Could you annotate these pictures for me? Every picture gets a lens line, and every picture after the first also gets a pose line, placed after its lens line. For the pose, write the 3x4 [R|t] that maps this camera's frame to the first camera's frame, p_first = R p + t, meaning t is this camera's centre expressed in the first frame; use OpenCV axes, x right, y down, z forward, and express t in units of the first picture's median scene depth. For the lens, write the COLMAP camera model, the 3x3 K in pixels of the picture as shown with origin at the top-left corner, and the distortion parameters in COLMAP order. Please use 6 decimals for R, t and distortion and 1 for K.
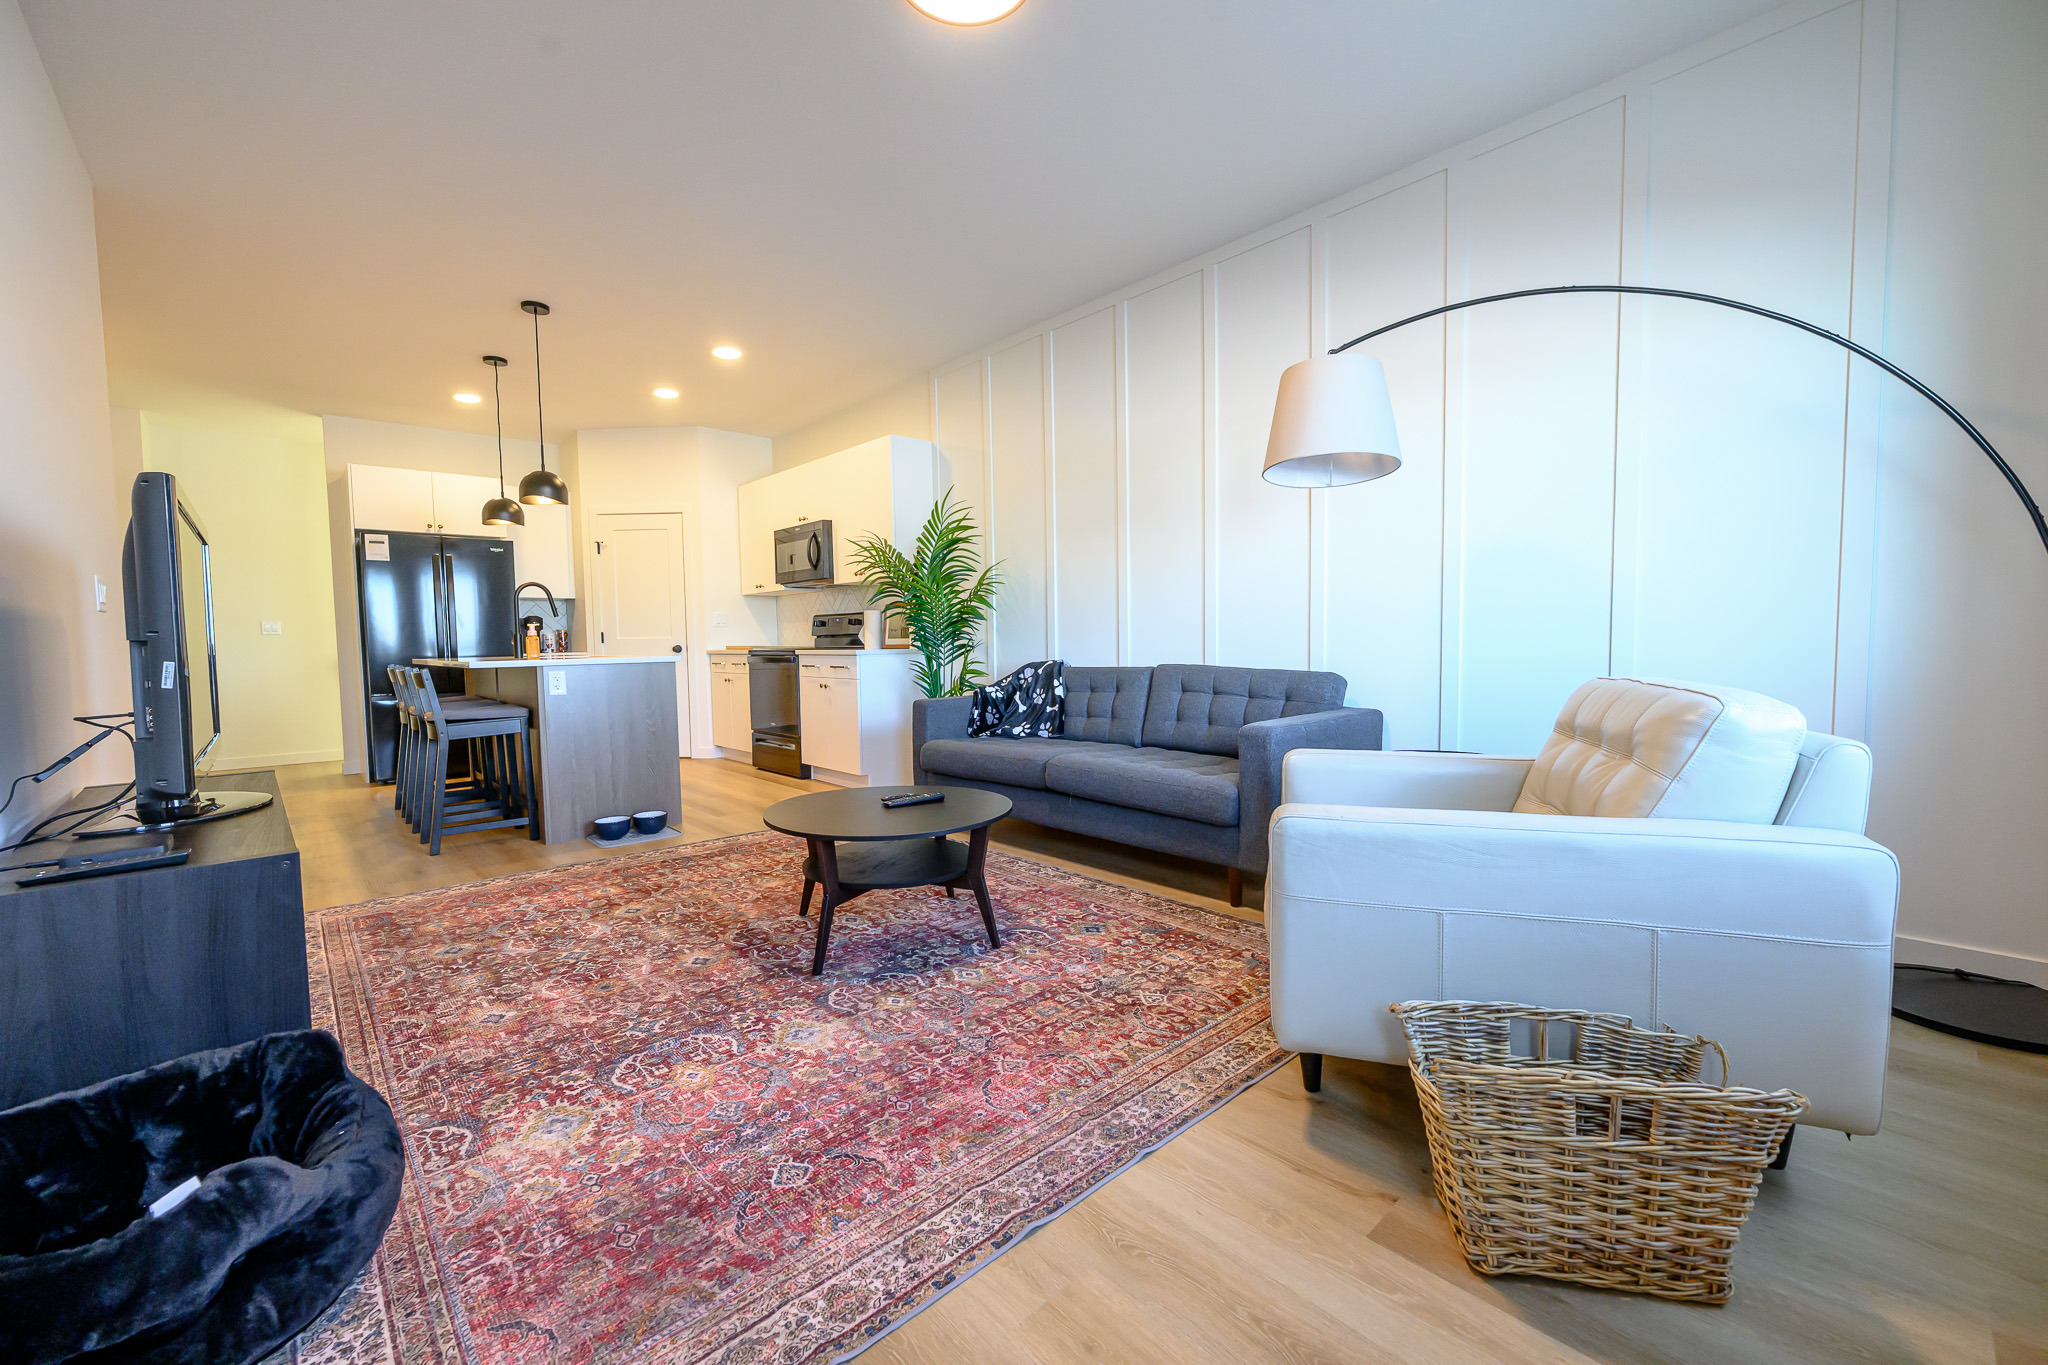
lens RADIAL K [[812.5, 0, 1013.7], [0, 812.5, 686.3], [0, 0, 1]] dist [0.002867, 0.000023]
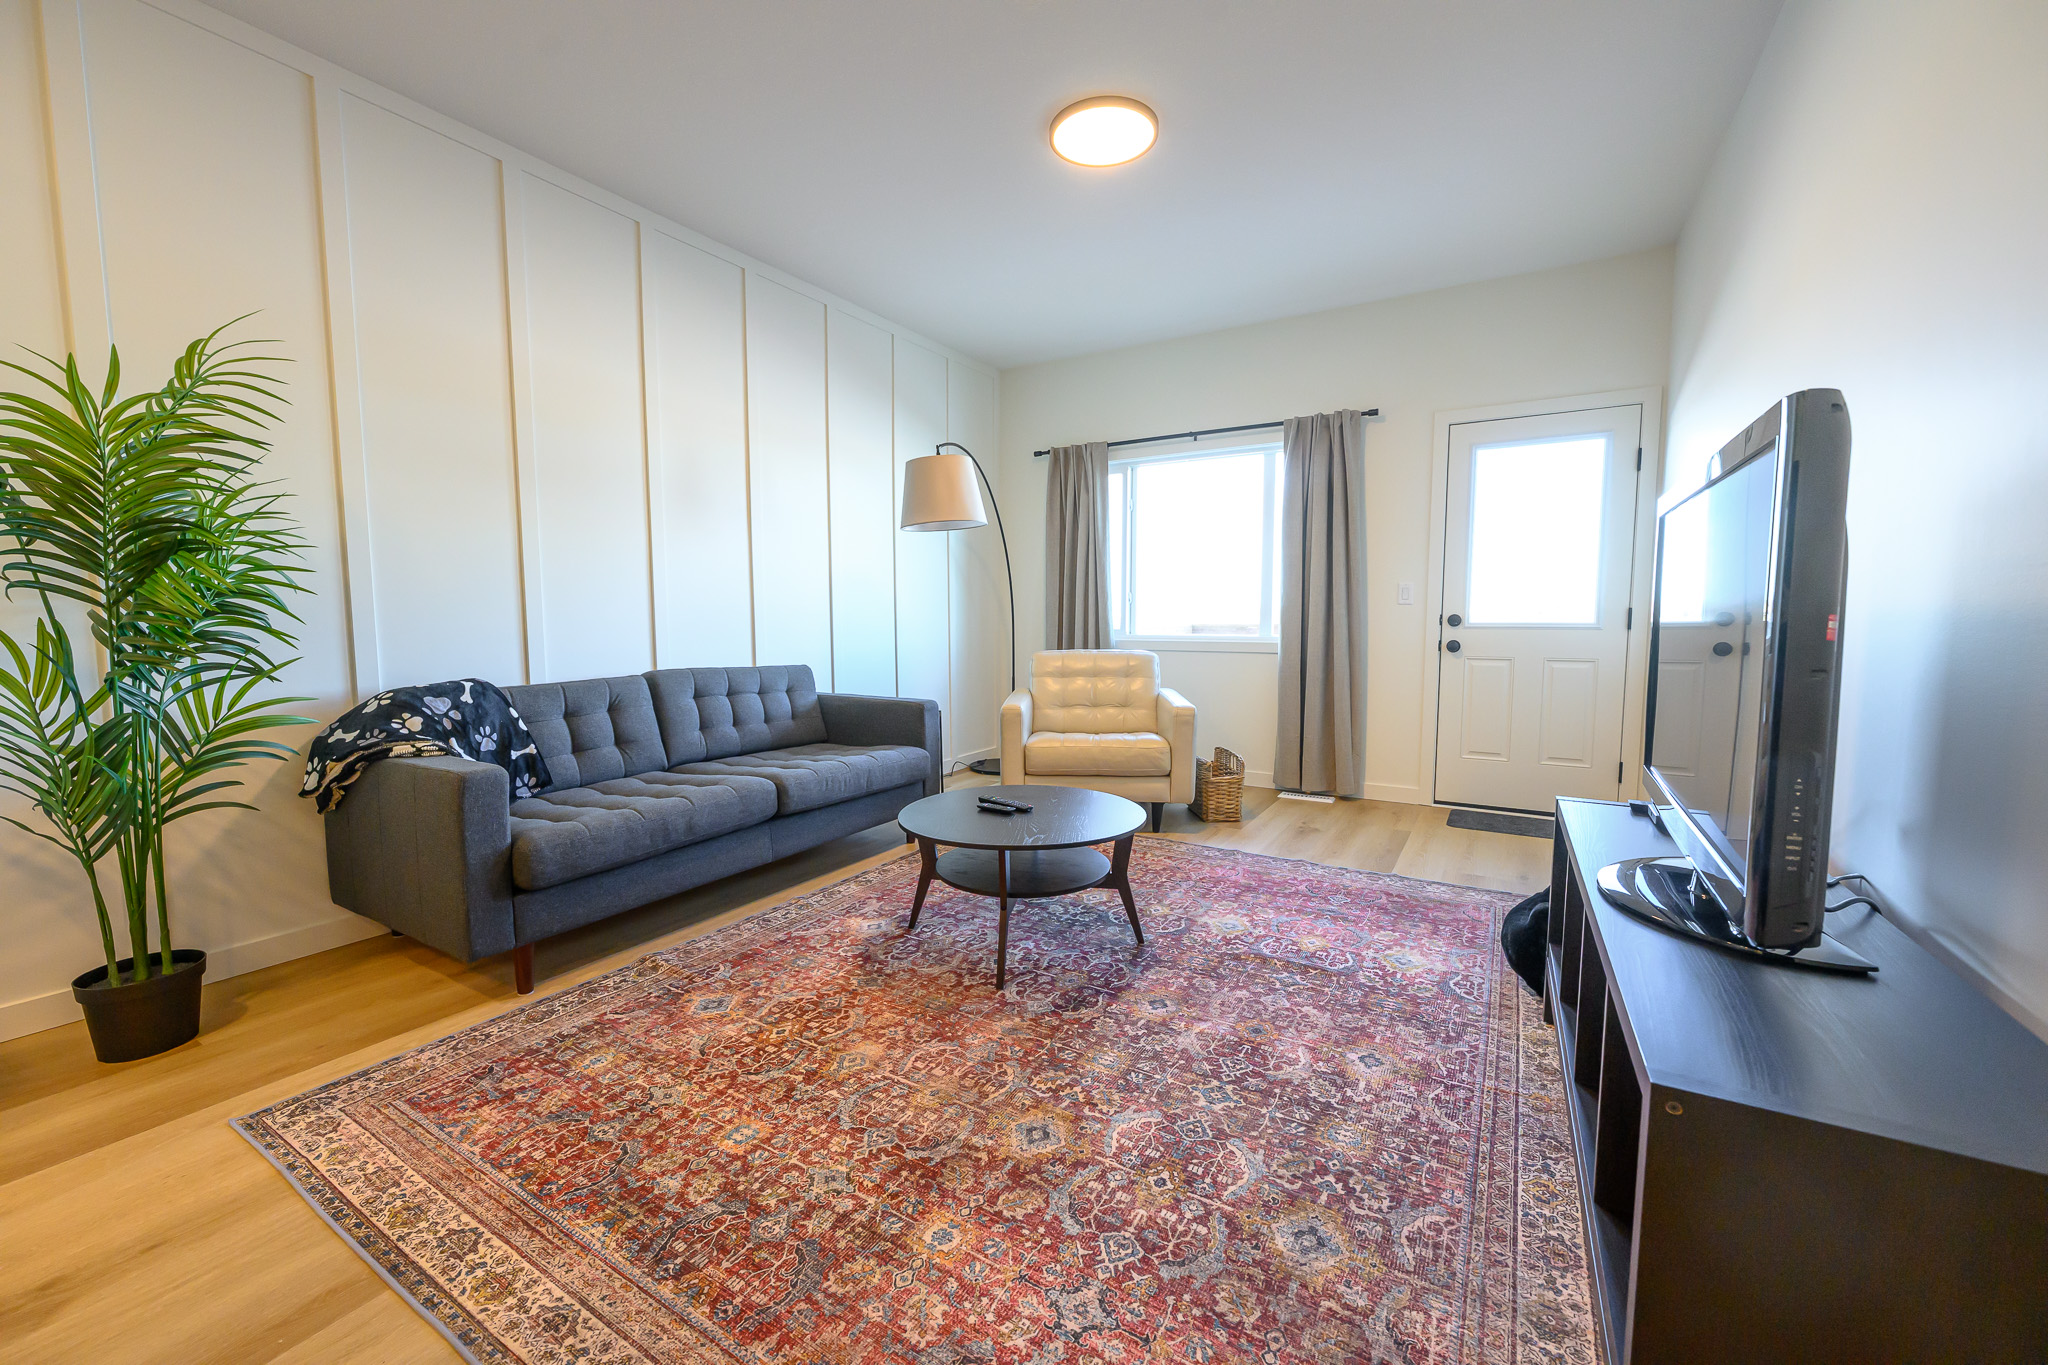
lens RADIAL K [[812.5, 0, 1015.9], [0, 812.5, 680.1], [0, 0, 1]] dist [0.002867, 0.000023]
pose [[-0.277118, -0.062758, 0.958784, -1.199121], [0.061407, 0.994668, 0.082856, -0.105273], [-0.958872, 0.081837, -0.271786, 1.386031]]
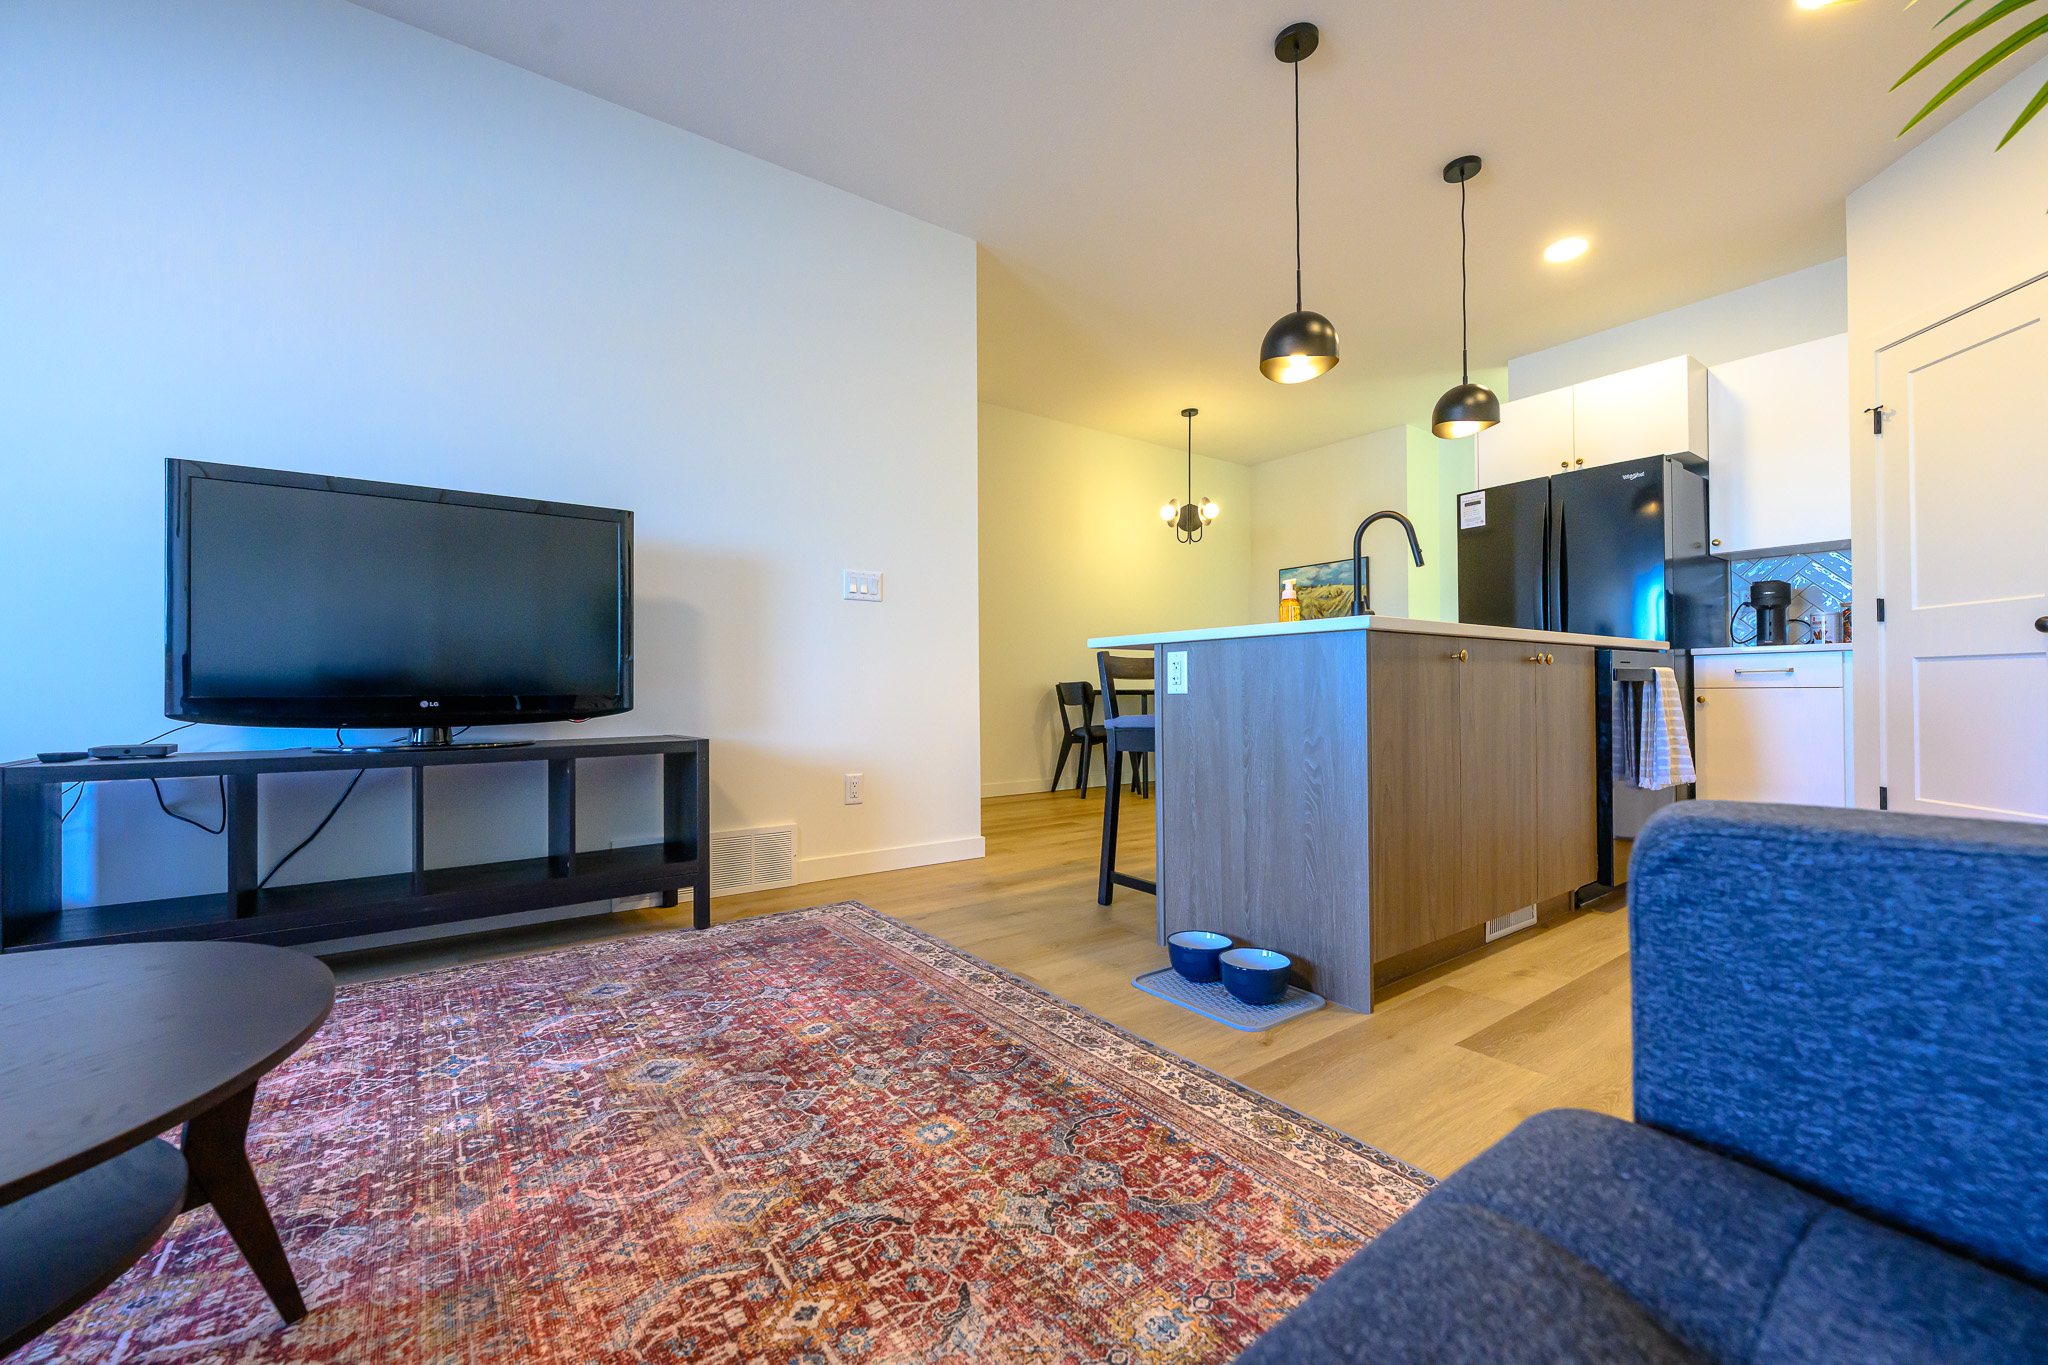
lens RADIAL K [[812.5, 0, 1005.3], [0, 812.5, 687.5], [0, 0, 1]] dist [0.002867, 0.000023]
pose [[-0.112531, 0.014110, -0.993548, 0.044091], [-0.047945, 0.998657, 0.019613, 0.000766], [0.992491, 0.049842, -0.111703, 1.546641]]
